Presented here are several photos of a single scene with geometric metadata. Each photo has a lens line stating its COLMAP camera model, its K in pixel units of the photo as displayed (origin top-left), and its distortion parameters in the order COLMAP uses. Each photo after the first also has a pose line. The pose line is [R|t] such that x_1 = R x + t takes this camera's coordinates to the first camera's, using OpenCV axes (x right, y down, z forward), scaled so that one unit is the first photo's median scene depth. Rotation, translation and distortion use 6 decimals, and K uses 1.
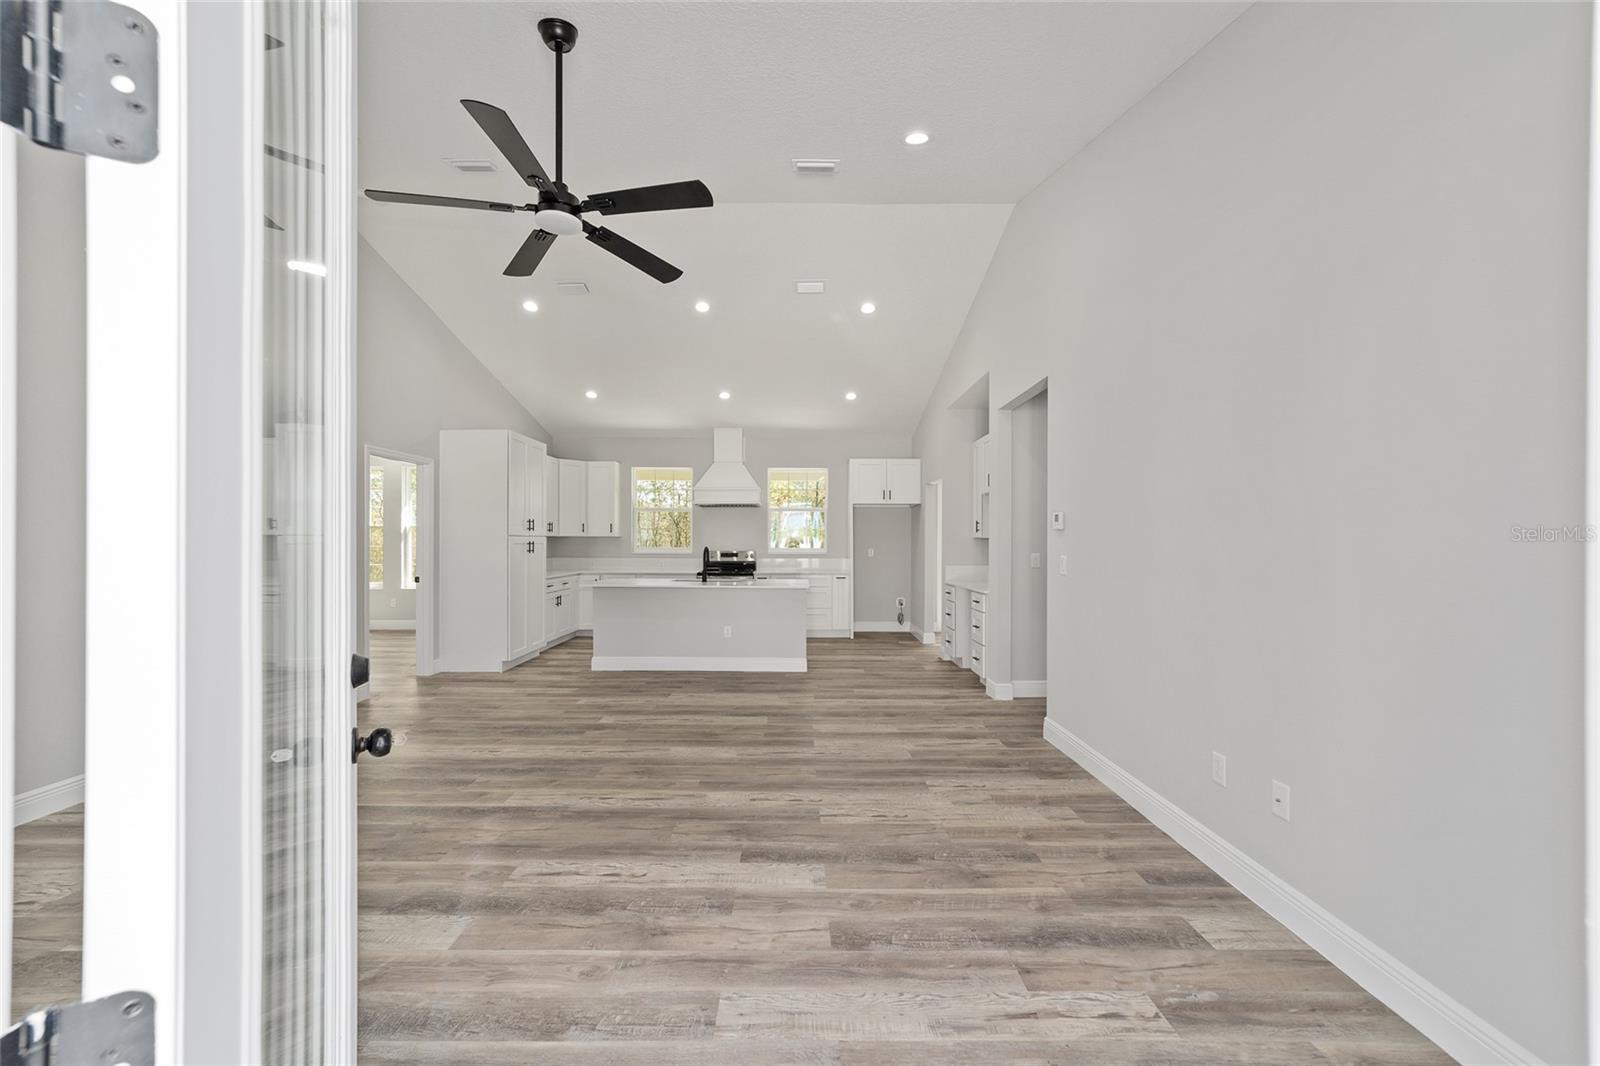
lens RADIAL K [[630.9, 0, 792.1], [0, 630.9, 537.1], [0, 0, 1]] dist [0.003133, 0.000435]
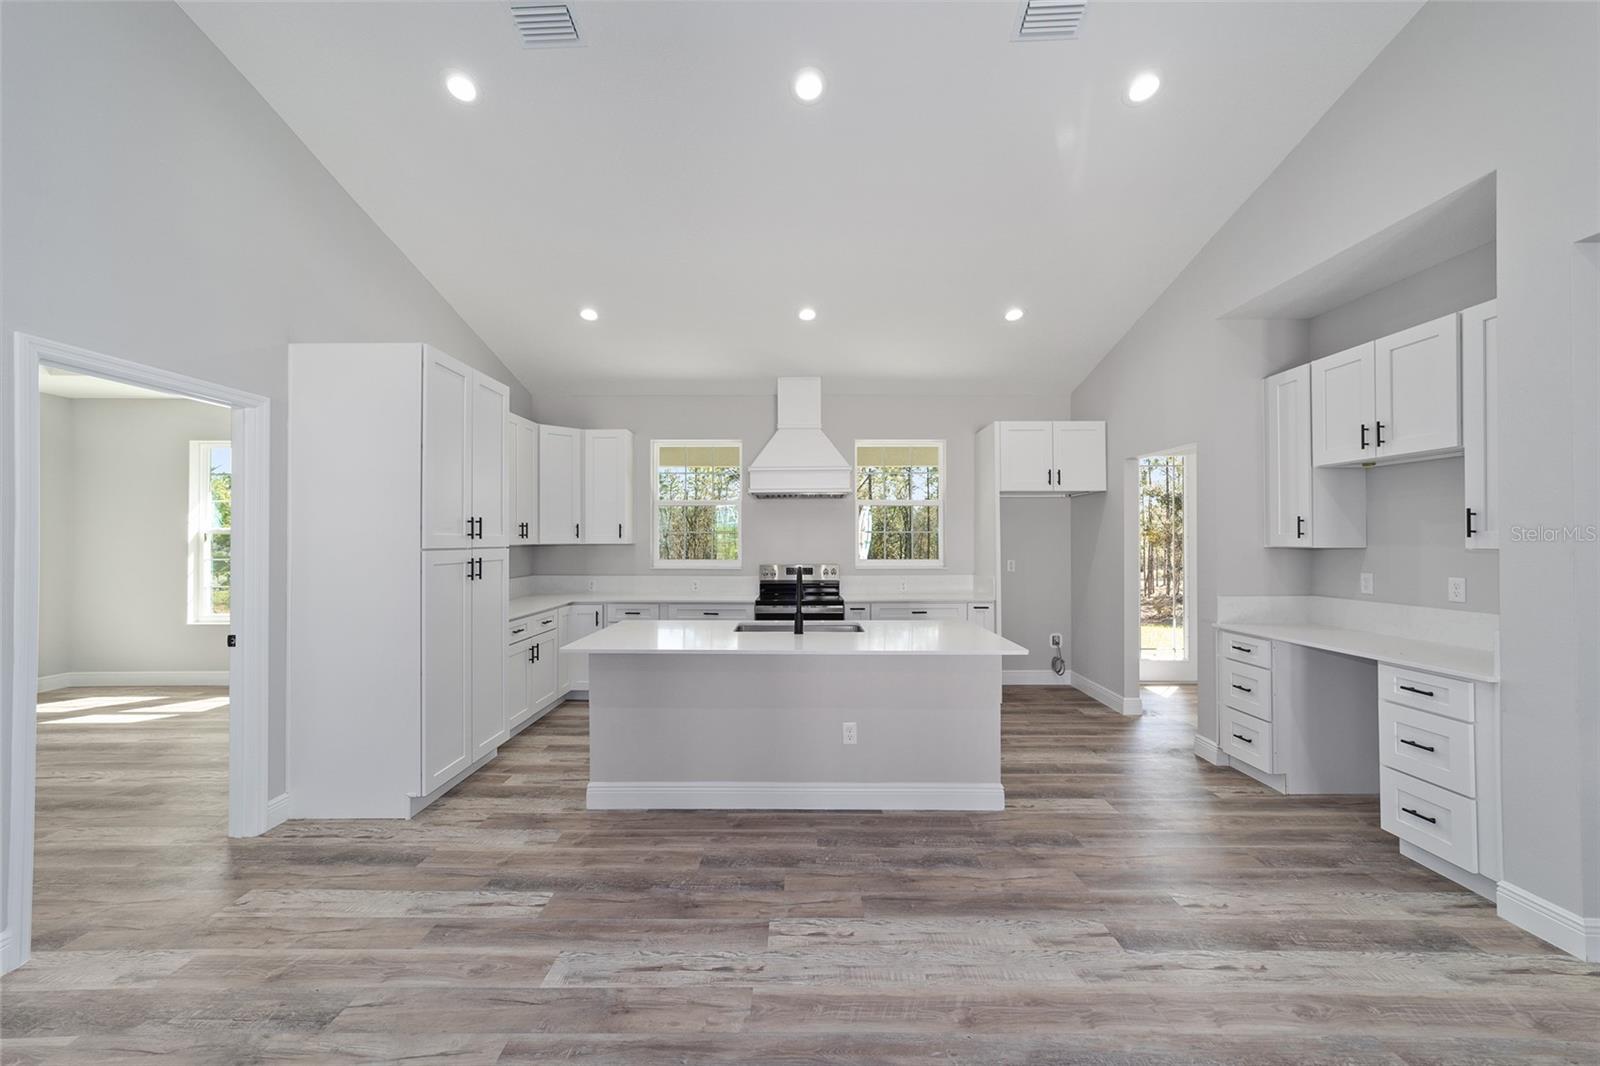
lens RADIAL K [[611.3, 0, 794.5], [0, 611.3, 528.7], [0, 0, 1]] dist [-0.002866, 0.000007]
pose [[0.999965, -0.004302, 0.007132, -0.120201], [0.004378, 0.999933, -0.010697, -0.009792], [-0.007085, 0.010728, 0.999917, 0.397369]]
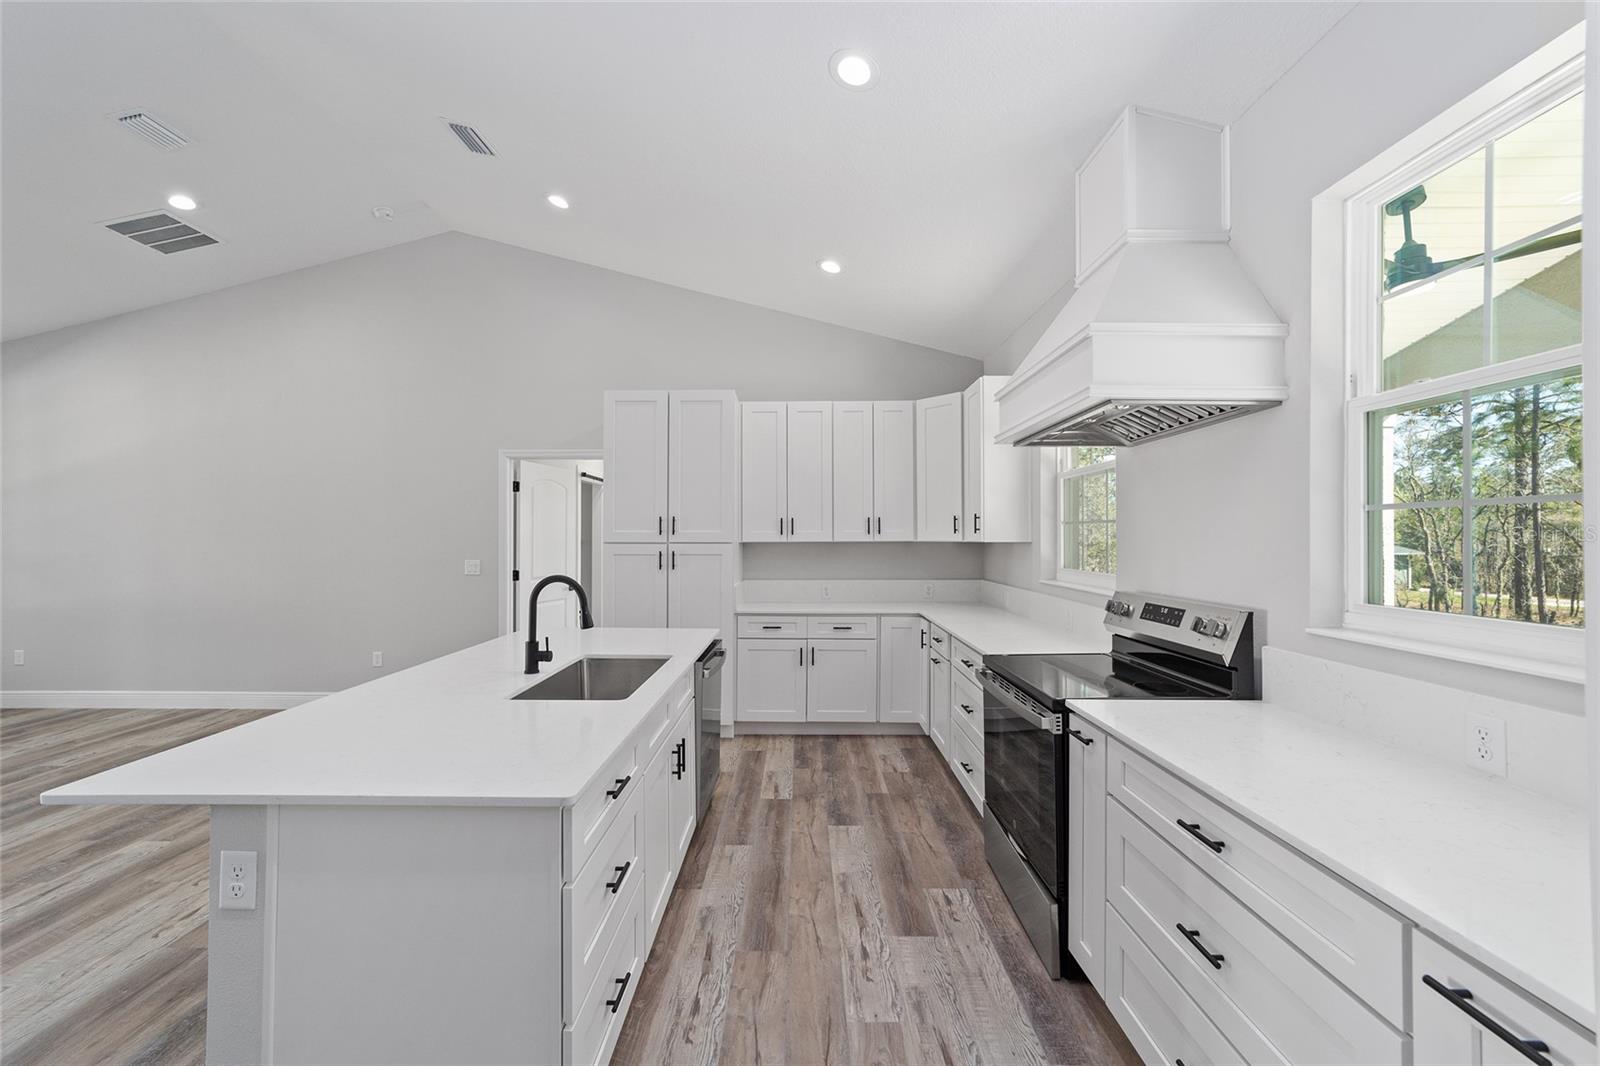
lens RADIAL K [[630.9, 0, 792.1], [0, 630.9, 537.1], [0, 0, 1]] dist [0.003133, 0.000435]
pose [[-0.007932, -0.004618, -0.999958, 0.169463], [-0.005830, 0.999973, -0.004572, 0.001065], [0.999952, 0.005794, -0.007958, 0.937398]]
